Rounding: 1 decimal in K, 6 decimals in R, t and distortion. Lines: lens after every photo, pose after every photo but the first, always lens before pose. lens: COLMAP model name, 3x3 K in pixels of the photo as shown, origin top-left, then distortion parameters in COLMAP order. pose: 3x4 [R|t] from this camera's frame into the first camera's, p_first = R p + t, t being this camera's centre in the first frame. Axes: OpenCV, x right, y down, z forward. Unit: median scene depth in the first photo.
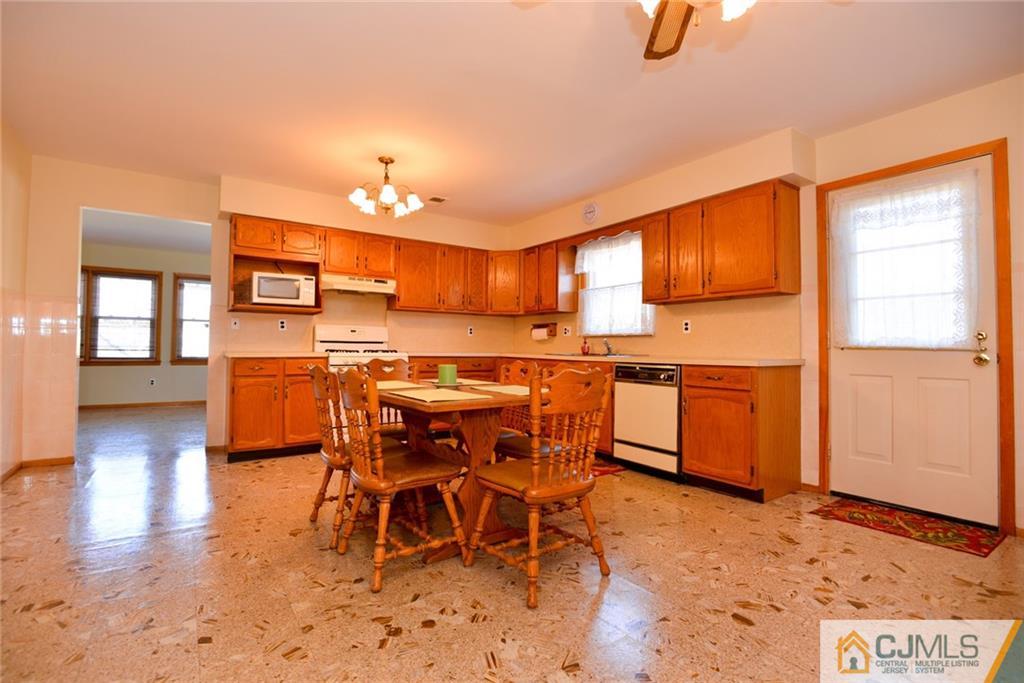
lens RADIAL K [[482.6, 0, 488.0], [0, 482.6, 335.4], [0, 0, 1]] dist [-0.018083, -0.000126]
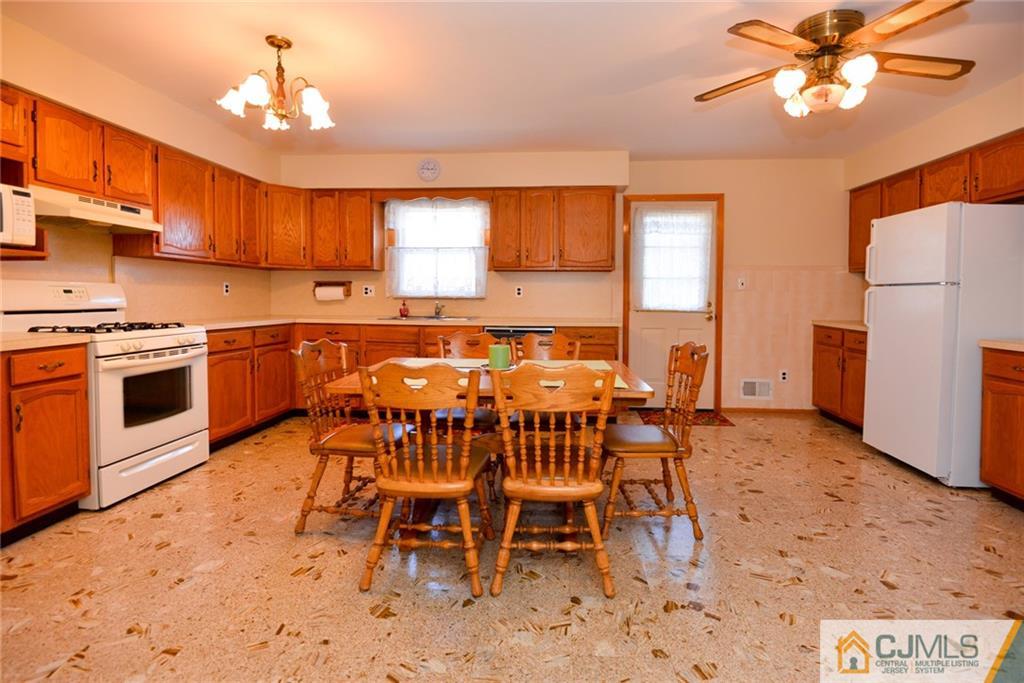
lens RADIAL K [[495.0, 0, 529.1], [0, 495.0, 310.0], [0, 0, 1]] dist [-0.003306, -0.010174]
pose [[0.592159, -0.028348, 0.805322, -0.505144], [-0.021478, 0.998471, 0.050941, -0.033390], [-0.805535, -0.047462, 0.590645, 0.270126]]
